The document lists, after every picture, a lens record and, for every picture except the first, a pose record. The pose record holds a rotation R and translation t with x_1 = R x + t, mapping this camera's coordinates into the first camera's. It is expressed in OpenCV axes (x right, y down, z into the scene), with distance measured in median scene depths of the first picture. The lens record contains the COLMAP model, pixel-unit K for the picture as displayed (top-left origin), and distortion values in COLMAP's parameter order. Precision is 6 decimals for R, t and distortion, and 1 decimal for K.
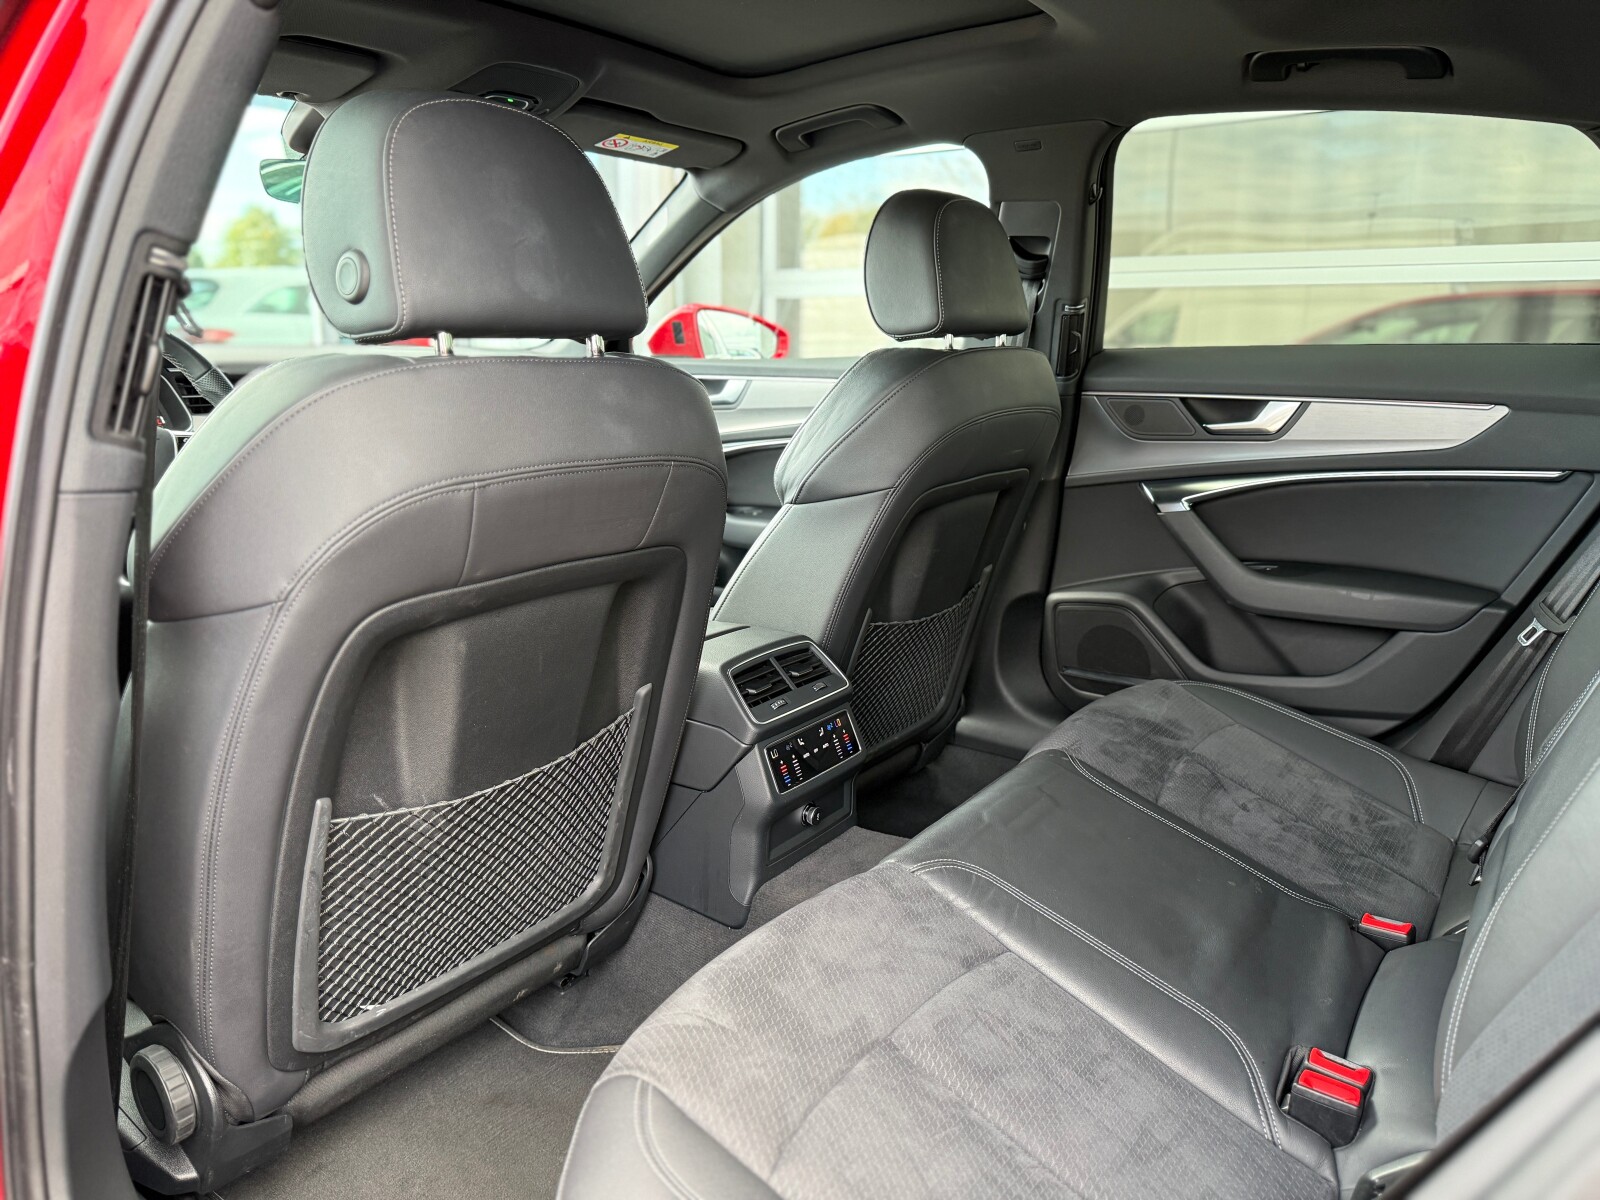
lens RADIAL K [[1139.6, 0, 793.9], [0, 1139.6, 602.2], [0, 0, 1]] dist [0.045578, -0.088436]
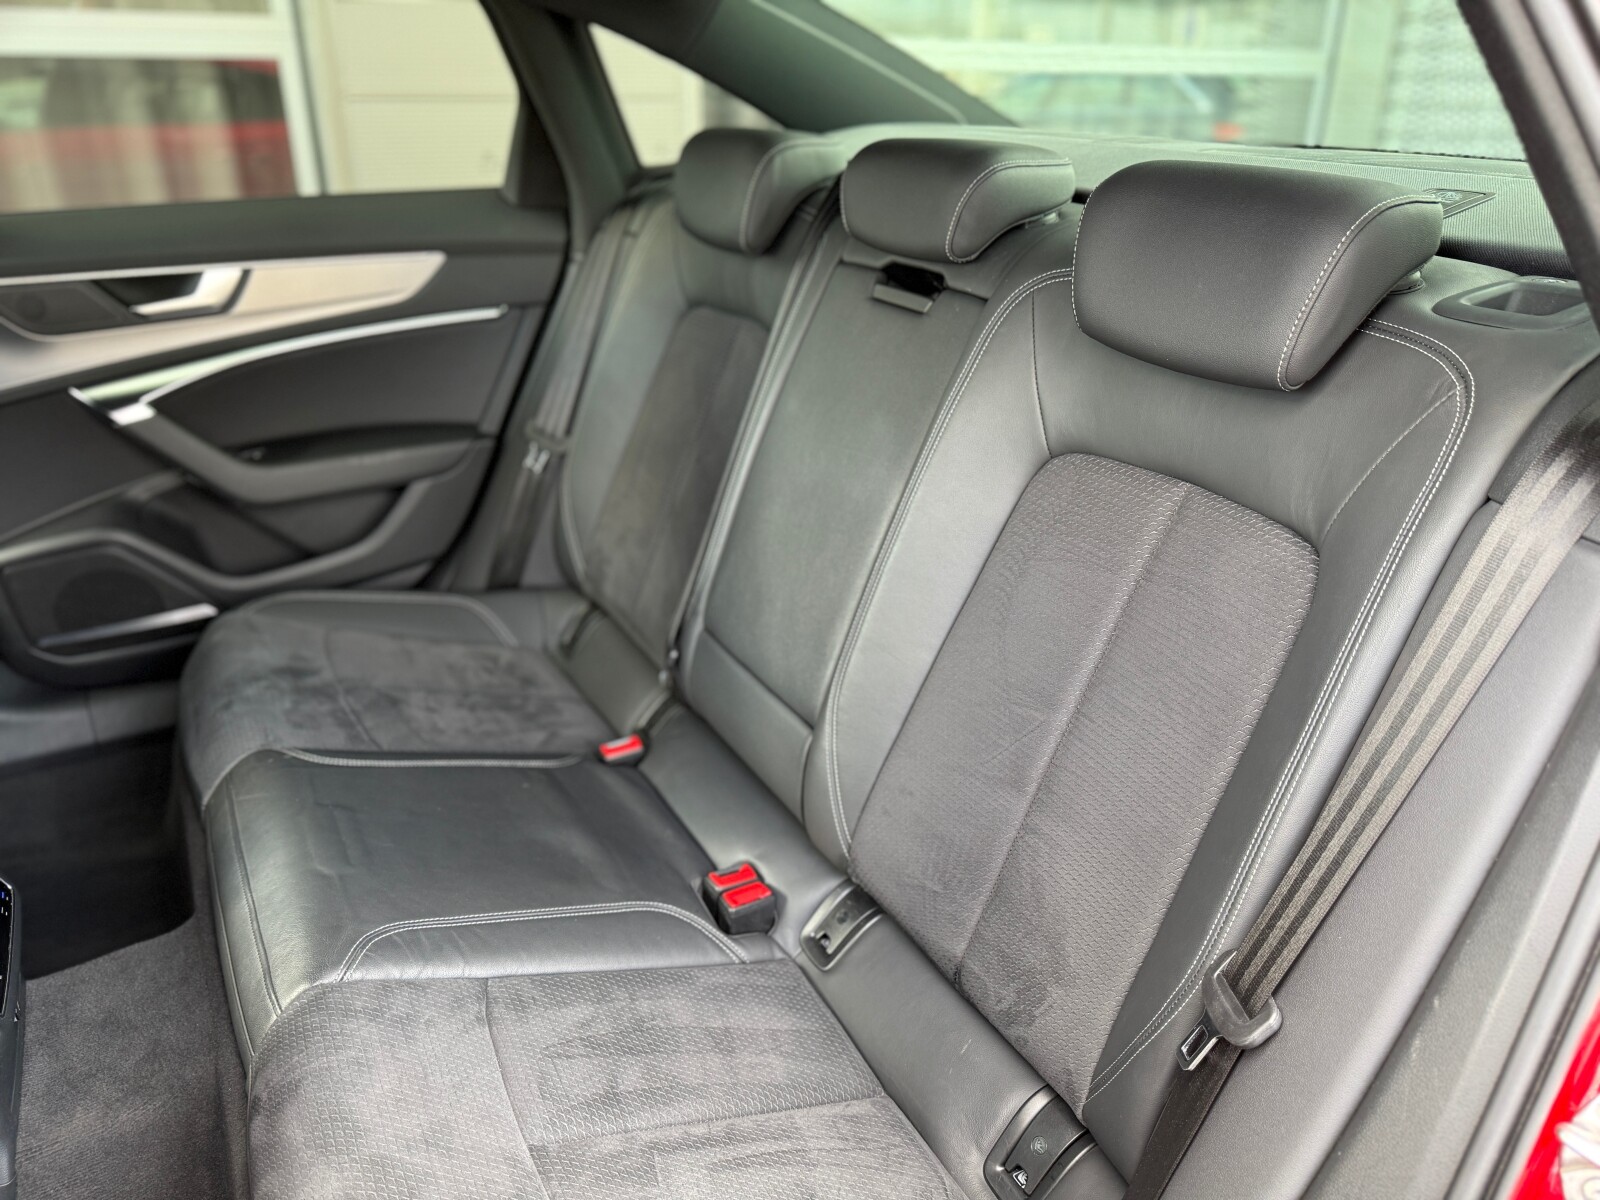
lens RADIAL K [[1139.6, 0, 798.7], [0, 1139.6, 600.3], [0, 0, 1]] dist [0.045578, -0.088436]
pose [[0.399199, -0.383052, 0.833013, -0.247247], [0.191294, 0.923348, 0.332919, -0.161855], [-0.896687, 0.026449, 0.441875, 0.237965]]
